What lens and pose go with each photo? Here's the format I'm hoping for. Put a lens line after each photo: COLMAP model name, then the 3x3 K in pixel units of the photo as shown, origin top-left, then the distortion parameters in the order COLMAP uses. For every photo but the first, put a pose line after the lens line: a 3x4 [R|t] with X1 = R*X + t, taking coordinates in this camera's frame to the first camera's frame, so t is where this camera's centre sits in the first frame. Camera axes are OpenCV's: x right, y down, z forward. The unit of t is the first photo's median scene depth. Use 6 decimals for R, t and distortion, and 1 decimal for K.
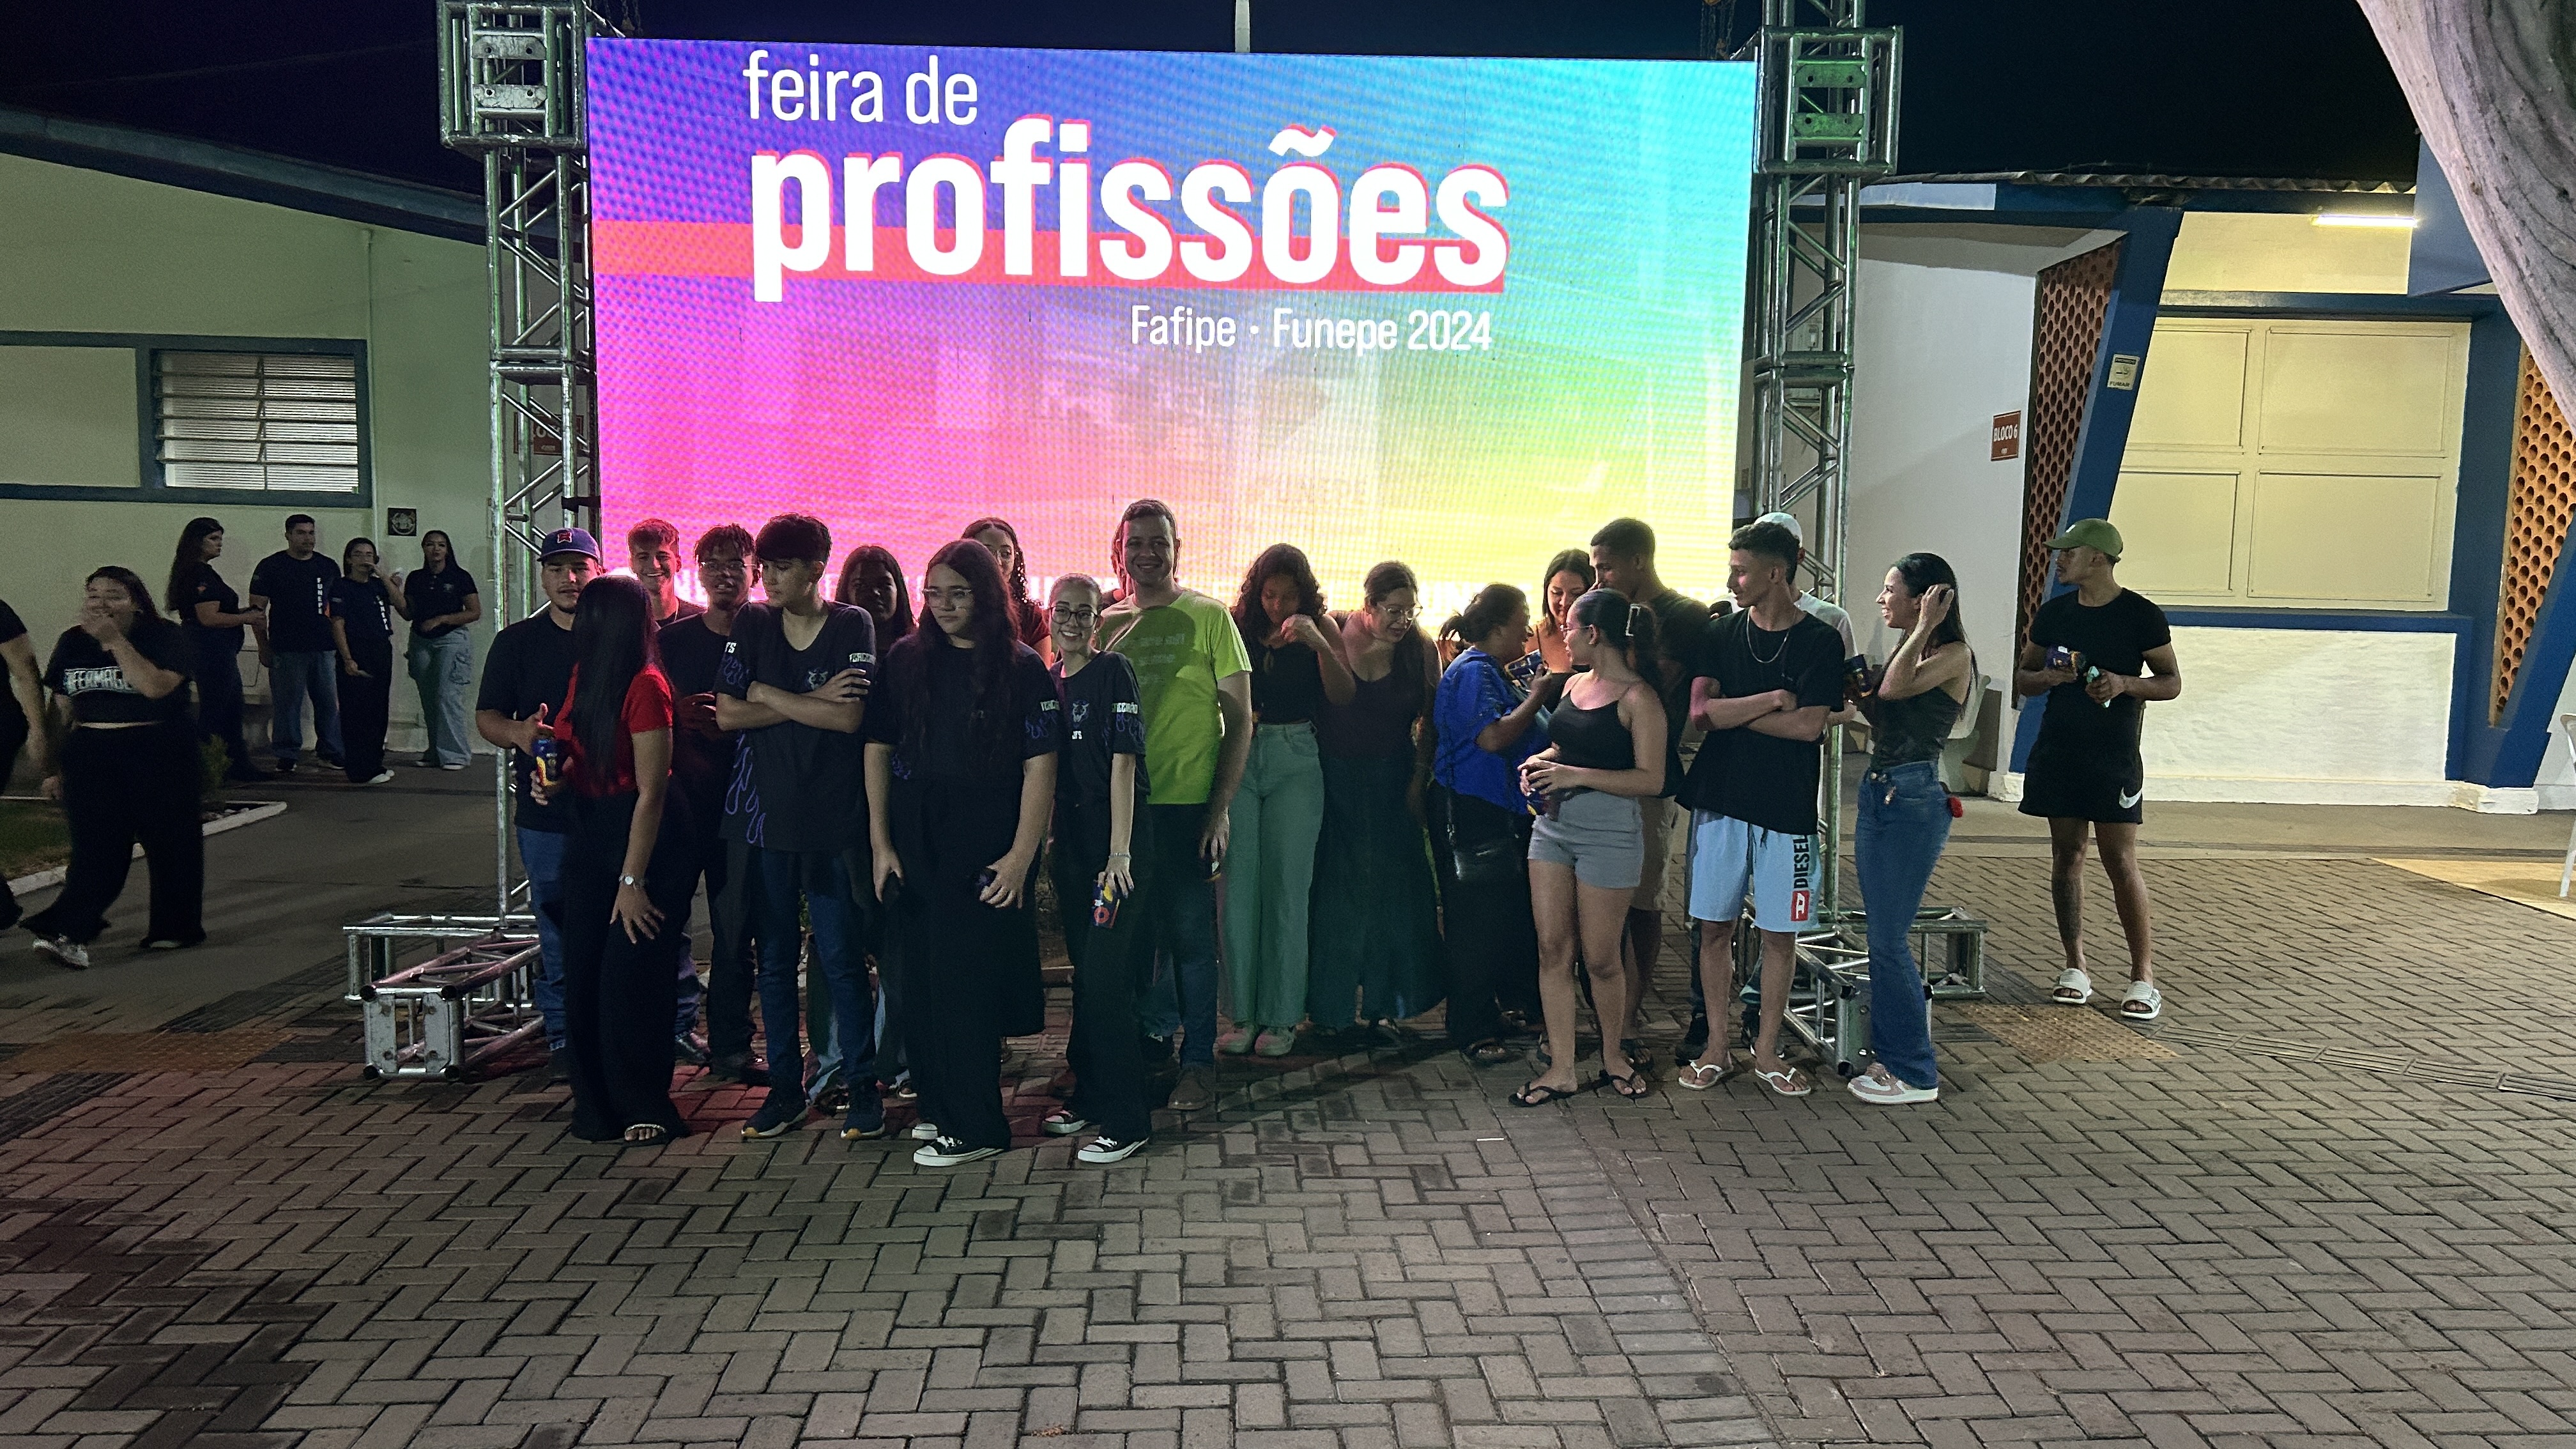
lens RADIAL K [[1896.0, 0, 1293.7], [0, 1896.0, 725.0], [0, 0, 1]] dist [0.055003, -0.045457]
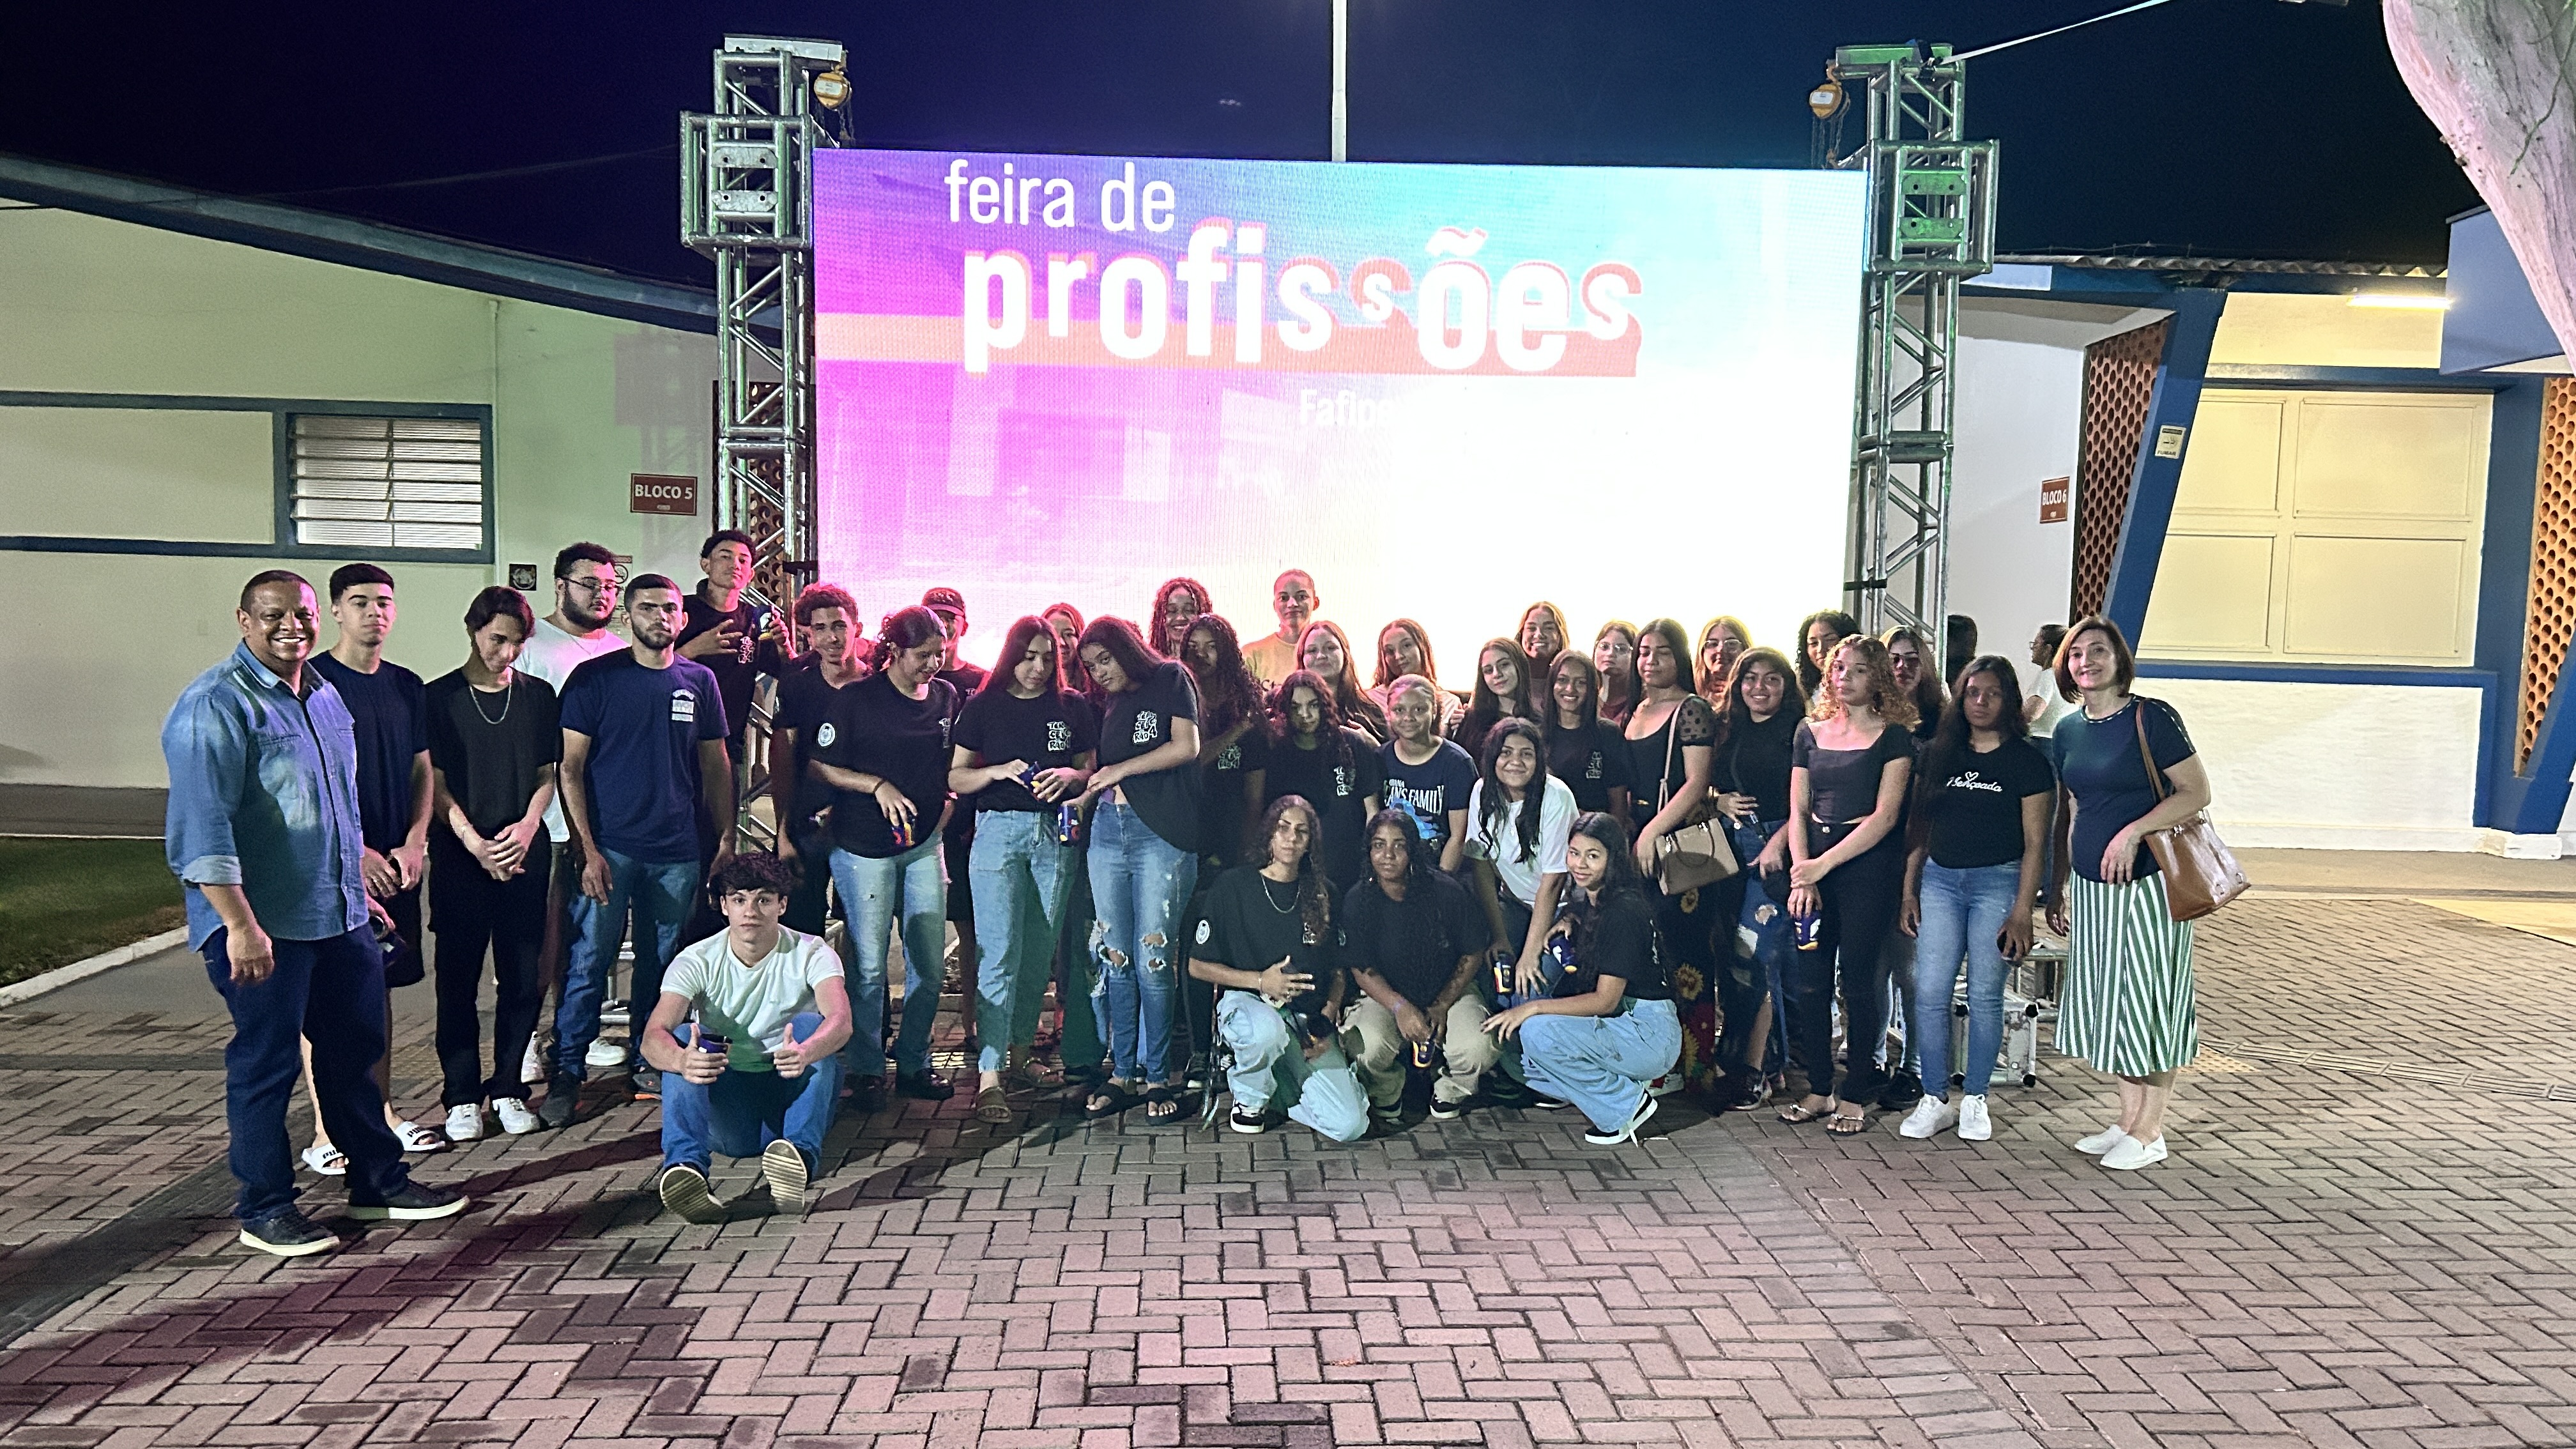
lens RADIAL K [[1899.9, 0, 1300.8], [0, 1899.9, 744.6], [0, 0, 1]] dist [0.056689, -0.046206]
pose [[0.999991, 0.002160, 0.003525, -0.092452], [-0.002101, 0.999860, -0.016572, 0.004534], [-0.003560, 0.016564, 0.999856, -0.107778]]
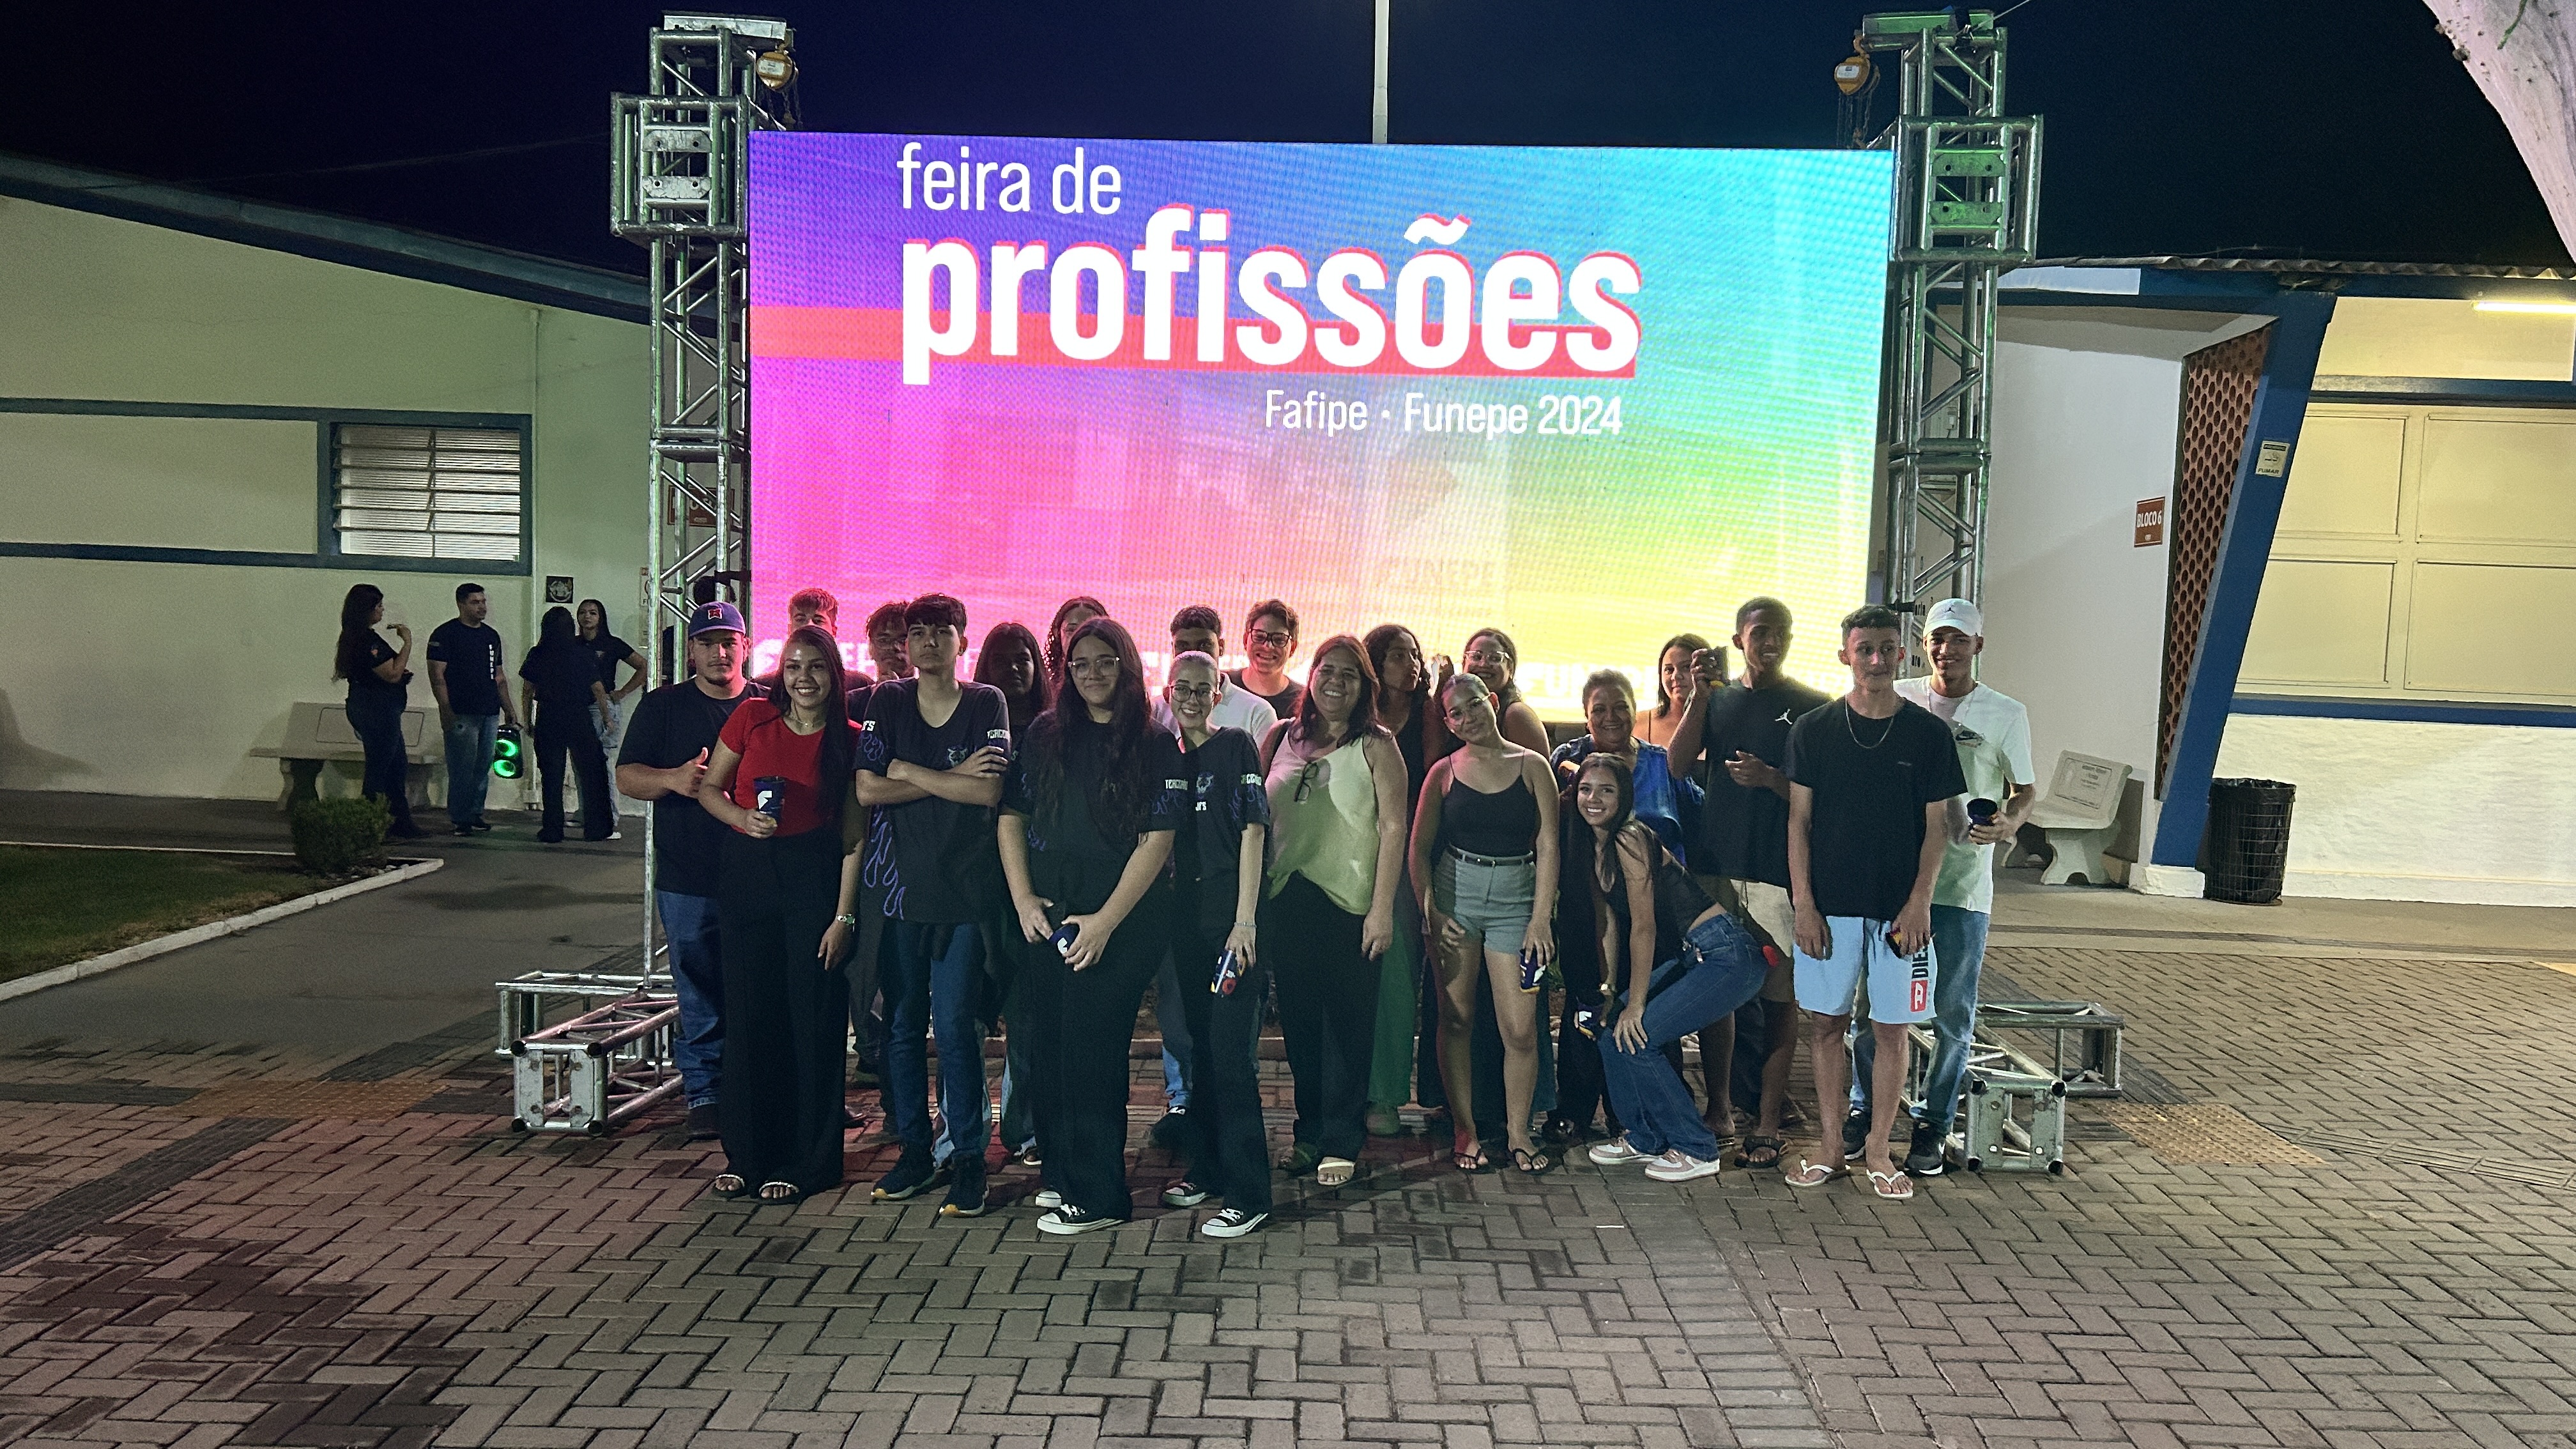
lens RADIAL K [[1897.2, 0, 1308.0], [0, 1897.2, 745.3], [0, 0, 1]] dist [0.049859, -0.037519]
pose [[0.998140, 0.016843, -0.058596, 0.000007], [-0.018465, 0.999458, -0.027254, -0.002807], [0.058105, 0.028286, 0.997910, -0.009321]]
